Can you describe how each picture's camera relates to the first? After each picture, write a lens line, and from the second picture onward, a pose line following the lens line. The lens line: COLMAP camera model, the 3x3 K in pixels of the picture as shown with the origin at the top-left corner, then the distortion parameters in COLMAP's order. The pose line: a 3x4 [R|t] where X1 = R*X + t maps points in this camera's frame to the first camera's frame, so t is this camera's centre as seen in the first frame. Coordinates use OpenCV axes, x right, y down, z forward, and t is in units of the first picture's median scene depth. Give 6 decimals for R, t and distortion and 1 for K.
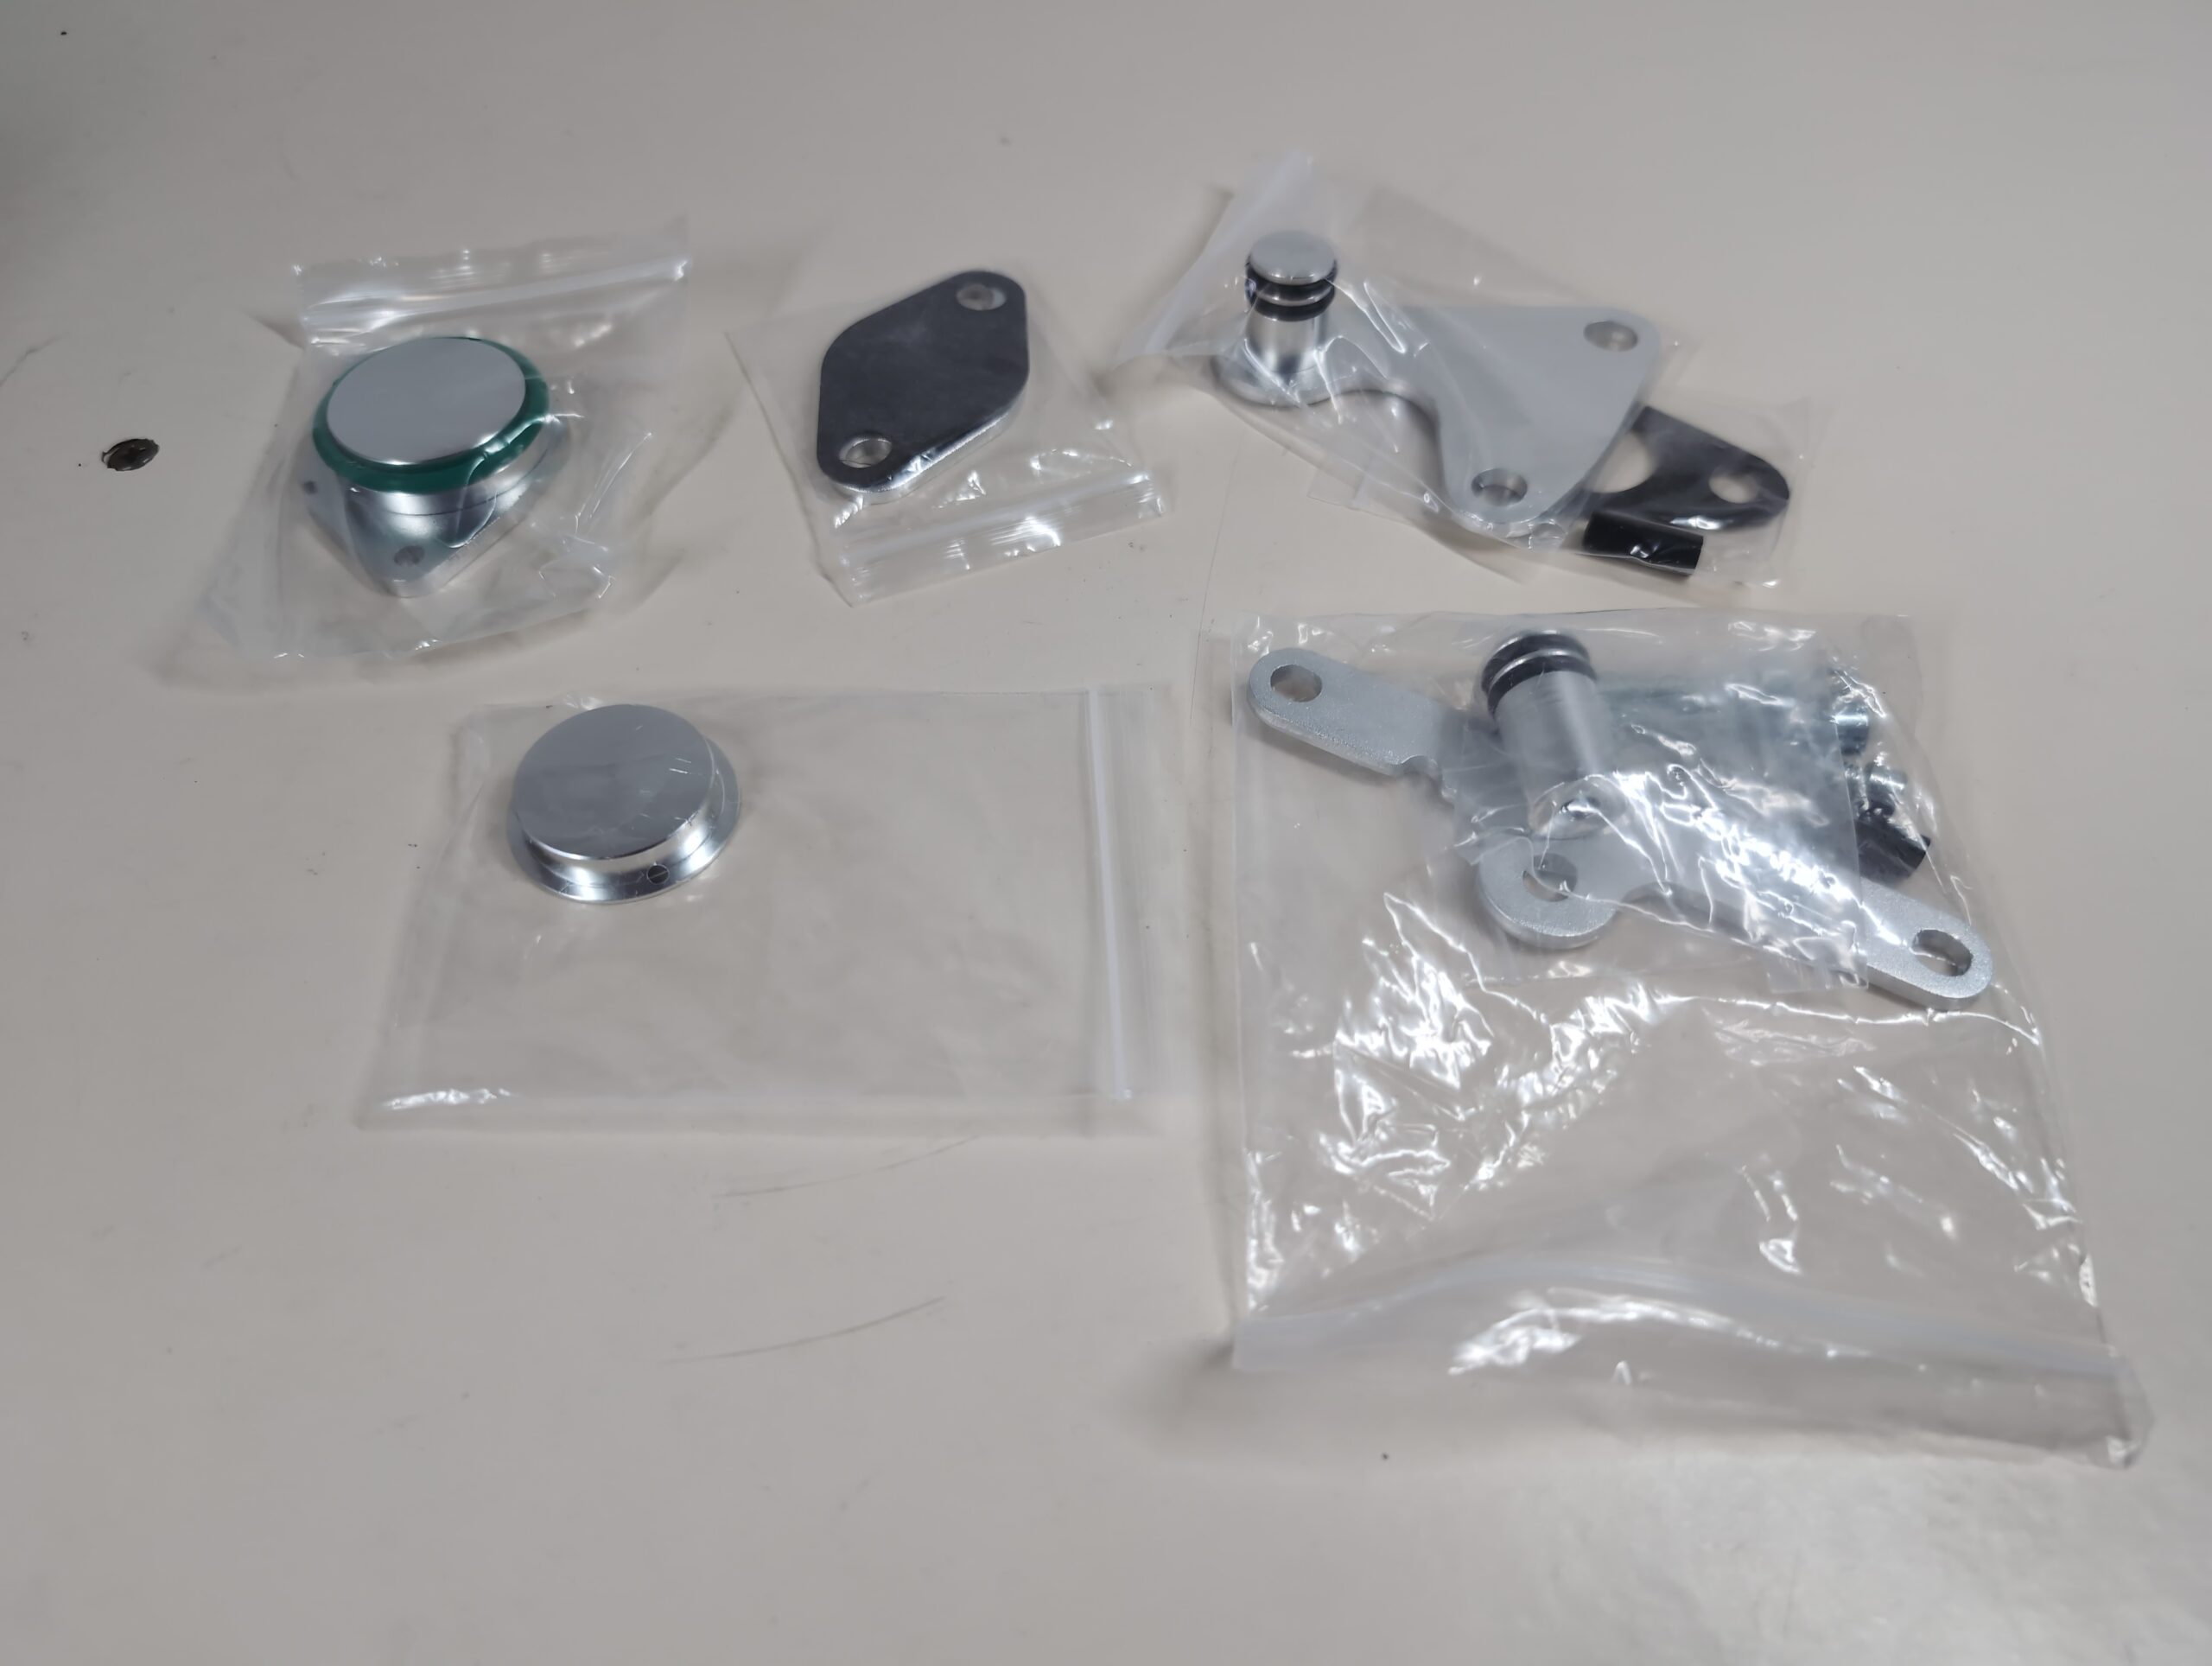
lens RADIAL K [[1669.5, 0, 1106.0], [0, 1669.5, 833.0], [0, 0, 1]] dist [0.003773, 0.000642]
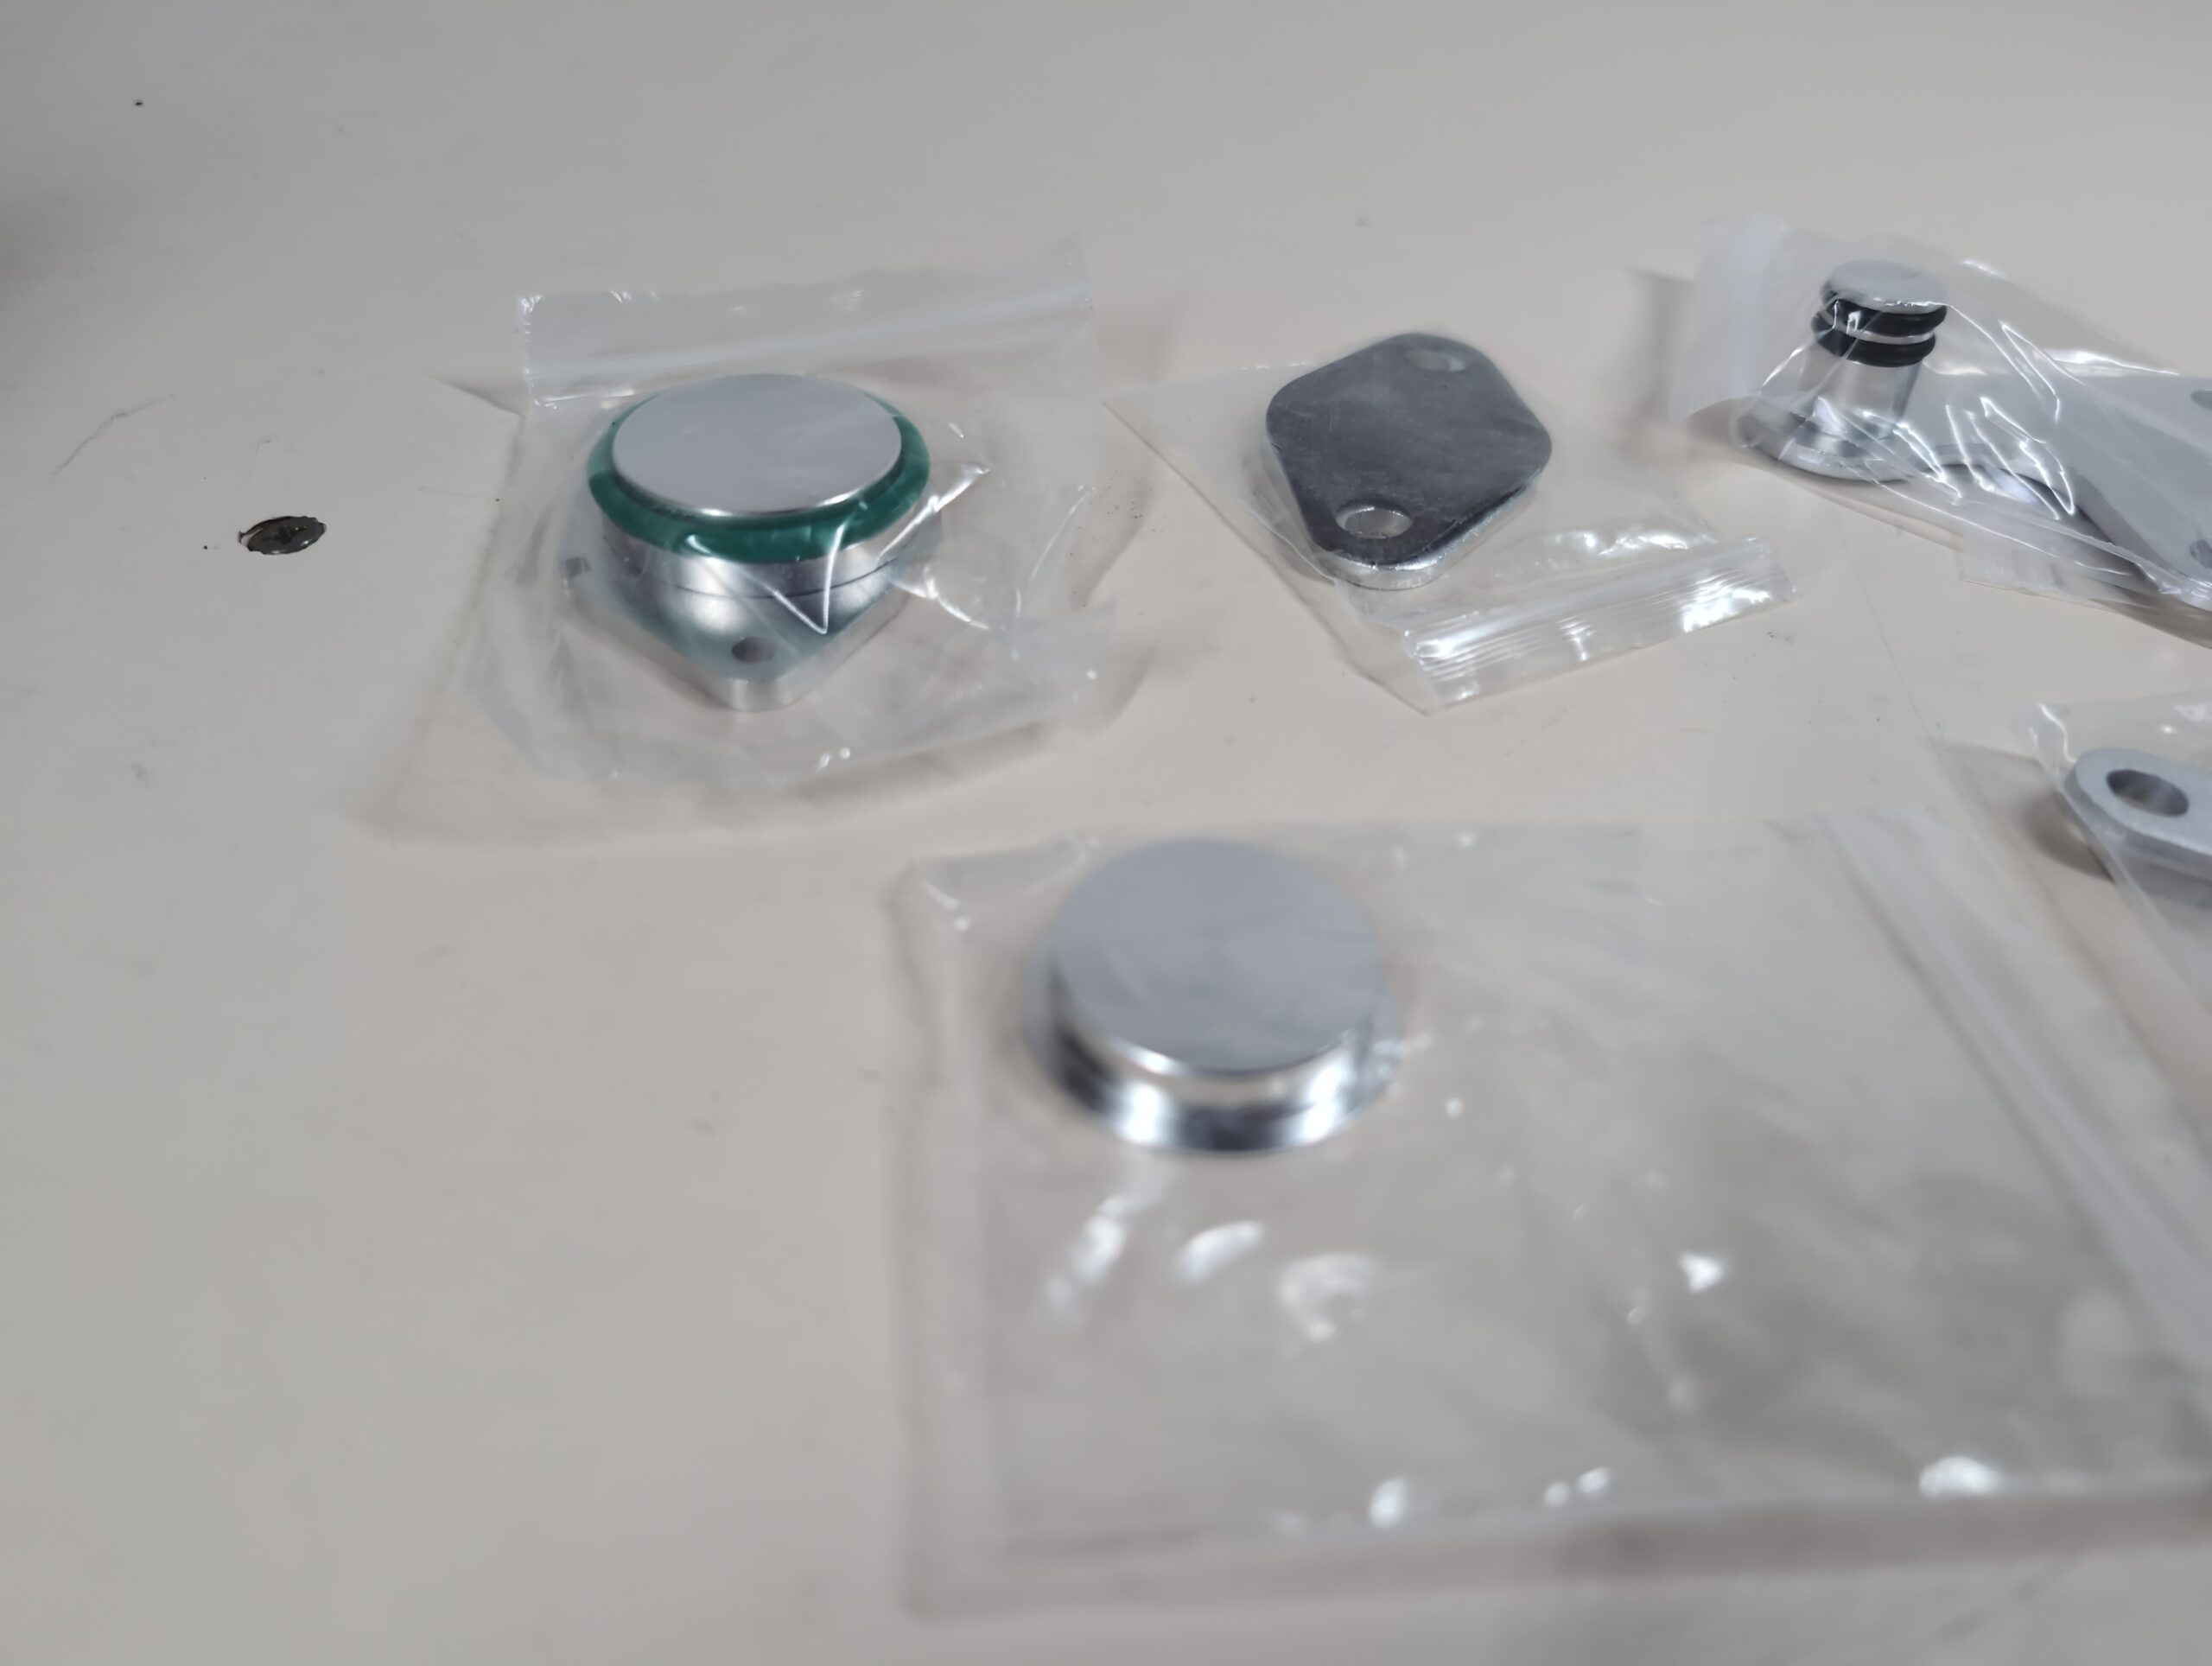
lens RADIAL K [[1669.5, 0, 1106.0], [0, 1669.5, 833.0], [0, 0, 1]] dist [0.003773, 0.000642]
pose [[0.995480, -0.031280, 0.089674, -0.329128], [0.050643, 0.973599, -0.222578, 0.048690], [-0.080344, 0.226113, 0.970782, 0.371183]]
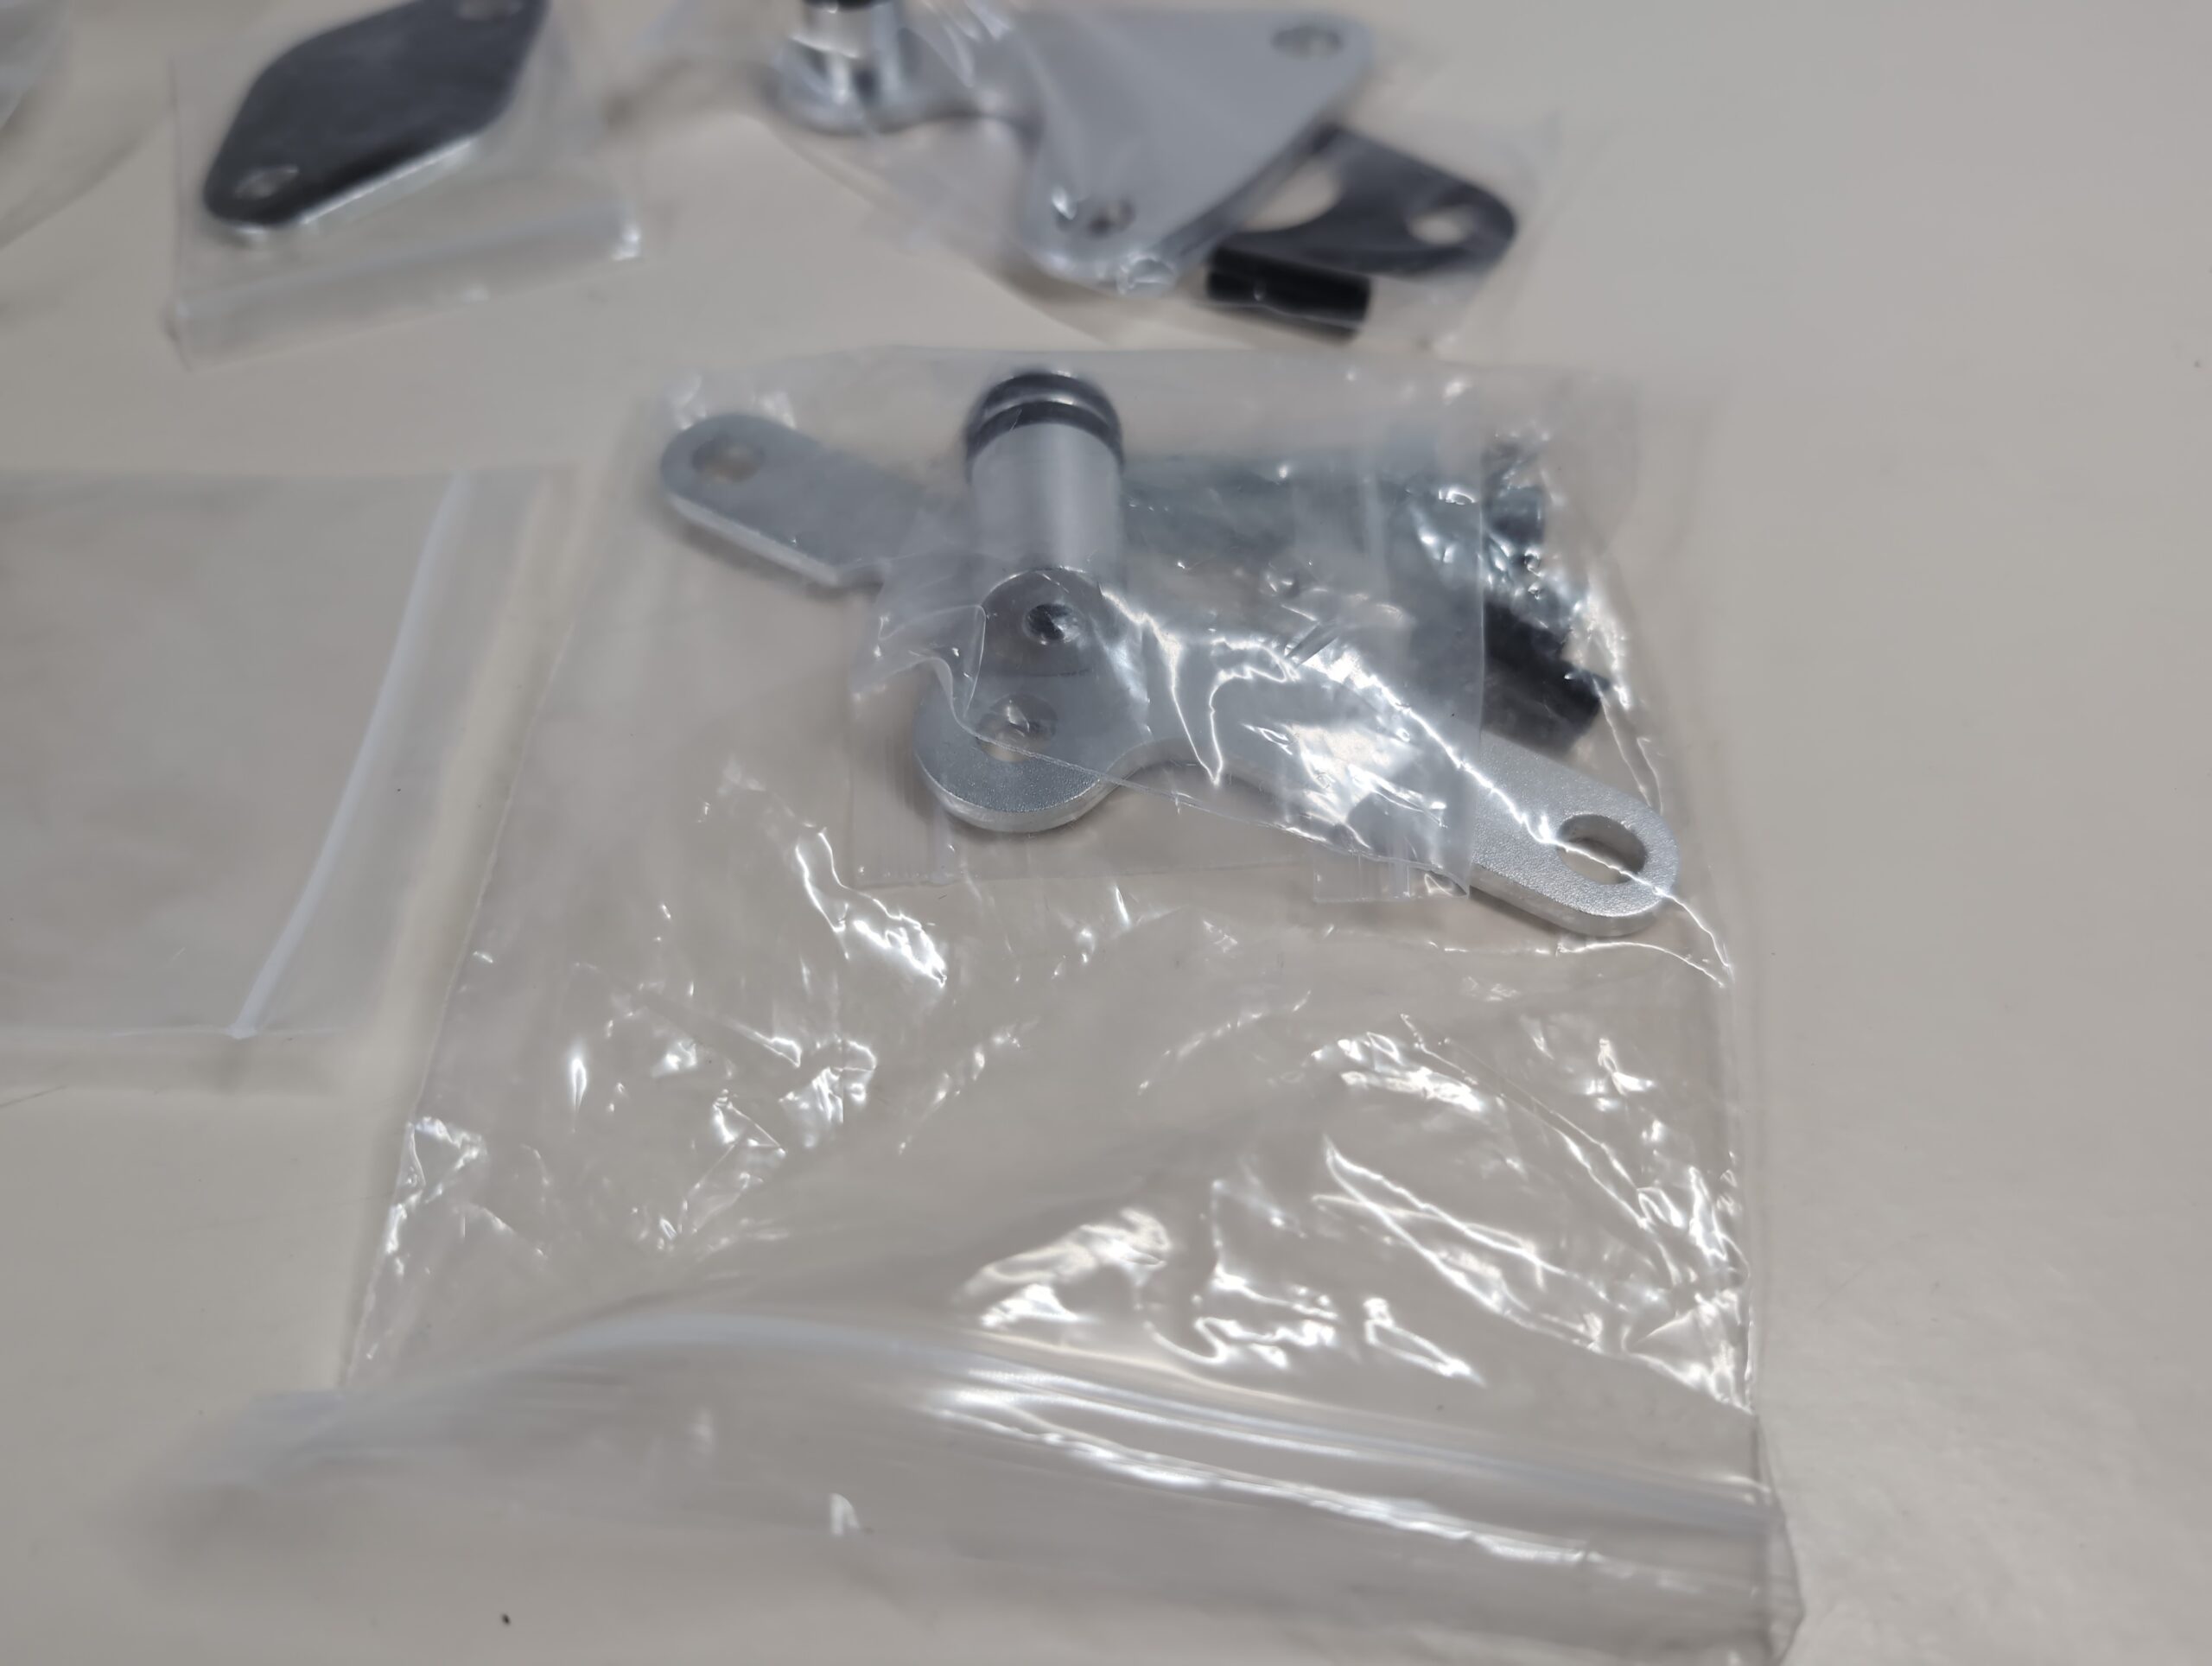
lens RADIAL K [[1669.5, 0, 1106.0], [0, 1669.5, 833.0], [0, 0, 1]] dist [0.003773, 0.000642]
pose [[0.997875, 0.020679, -0.061783, 0.296484], [-0.020851, 0.999780, -0.002150, 0.060217], [0.061725, 0.003434, 0.998087, 0.294818]]
